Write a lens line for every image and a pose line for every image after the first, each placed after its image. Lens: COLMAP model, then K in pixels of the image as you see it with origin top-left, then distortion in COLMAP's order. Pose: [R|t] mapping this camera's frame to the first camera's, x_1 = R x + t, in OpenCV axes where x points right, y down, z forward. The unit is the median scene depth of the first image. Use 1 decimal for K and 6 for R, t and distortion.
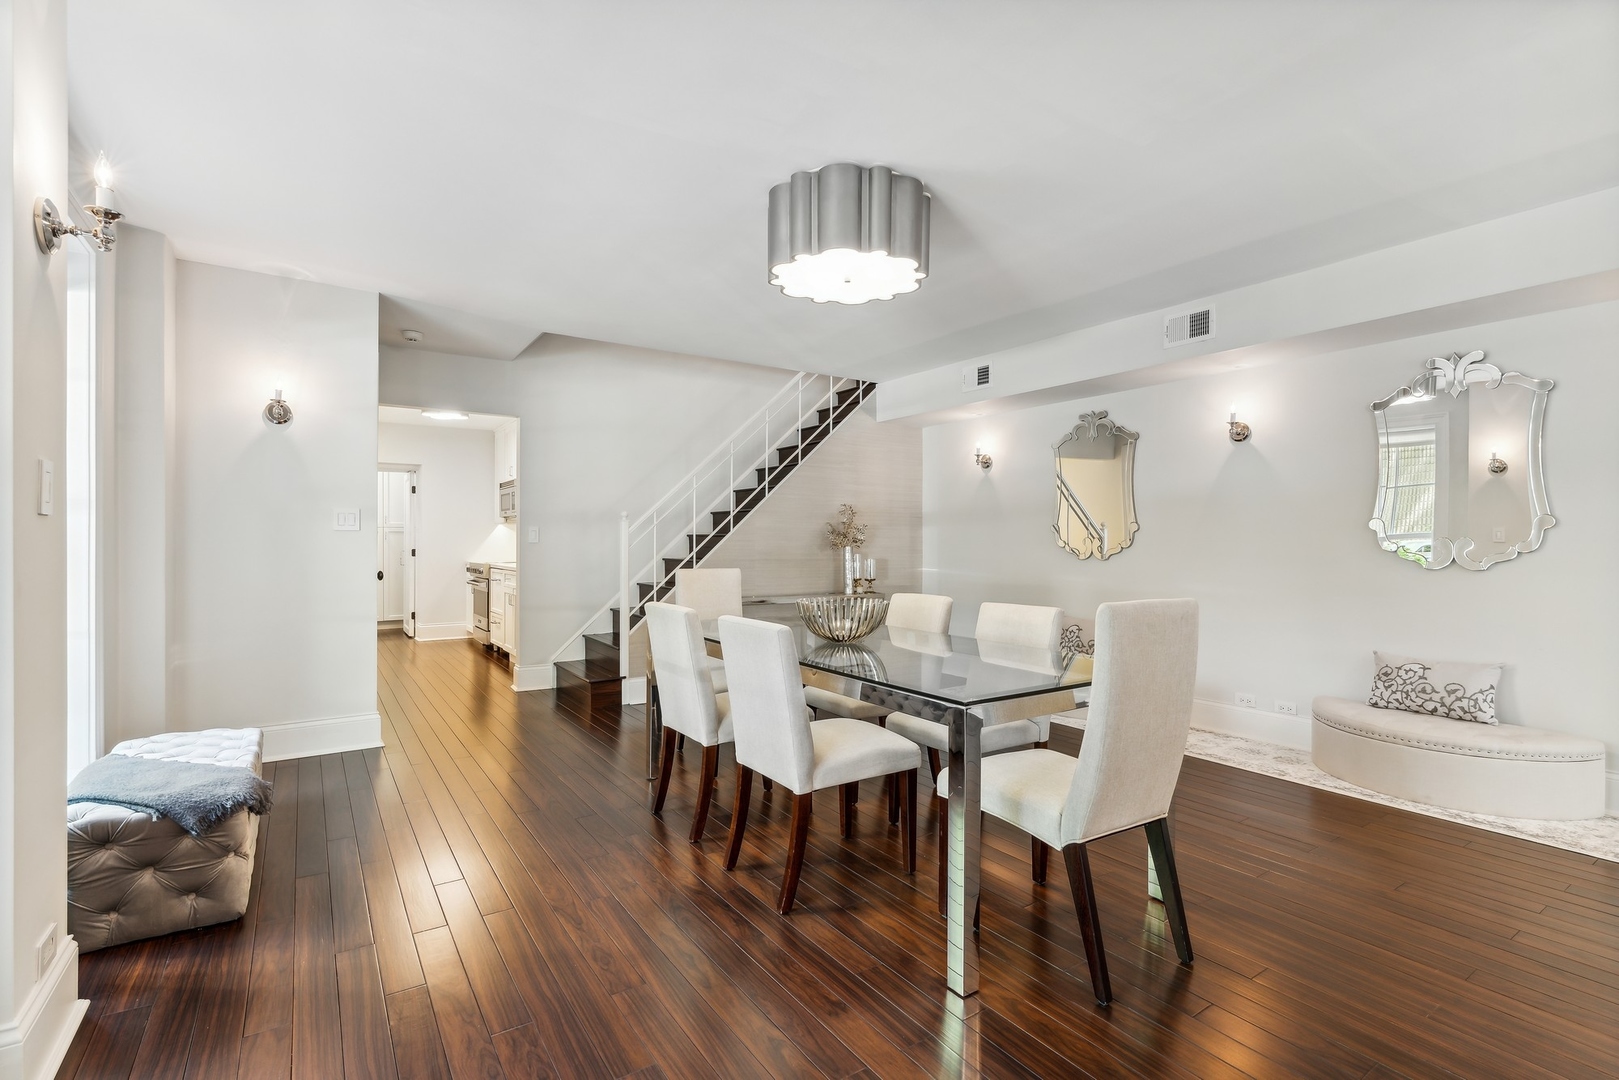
lens RADIAL K [[748.7, 0, 809.5], [0, 748.7, 540.0], [0, 0, 1]] dist [-0.002100, 0.000402]
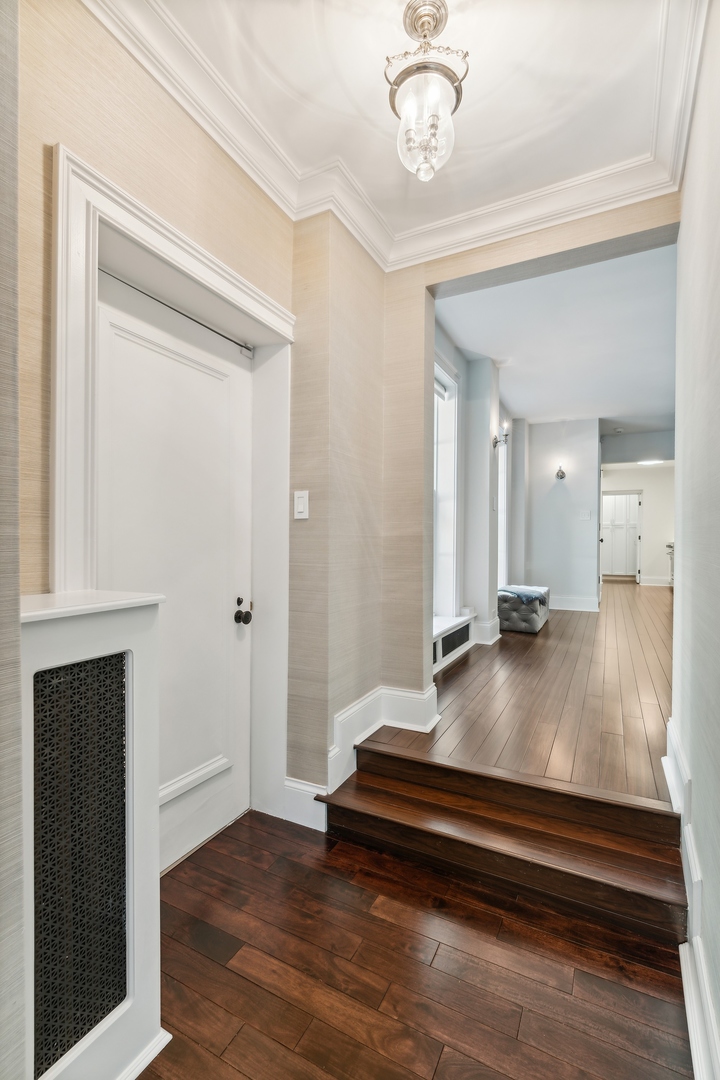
lens RADIAL K [[493.3, 0, 372.9], [0, 493.3, 541.7], [0, 0, 1]] dist [-0.003291, 0.000921]
pose [[0.504500, 0.006345, -0.863388, 0.429066], [-0.004850, 0.999978, 0.004515, 0.055737], [0.863398, 0.001909, 0.504520, -0.412836]]
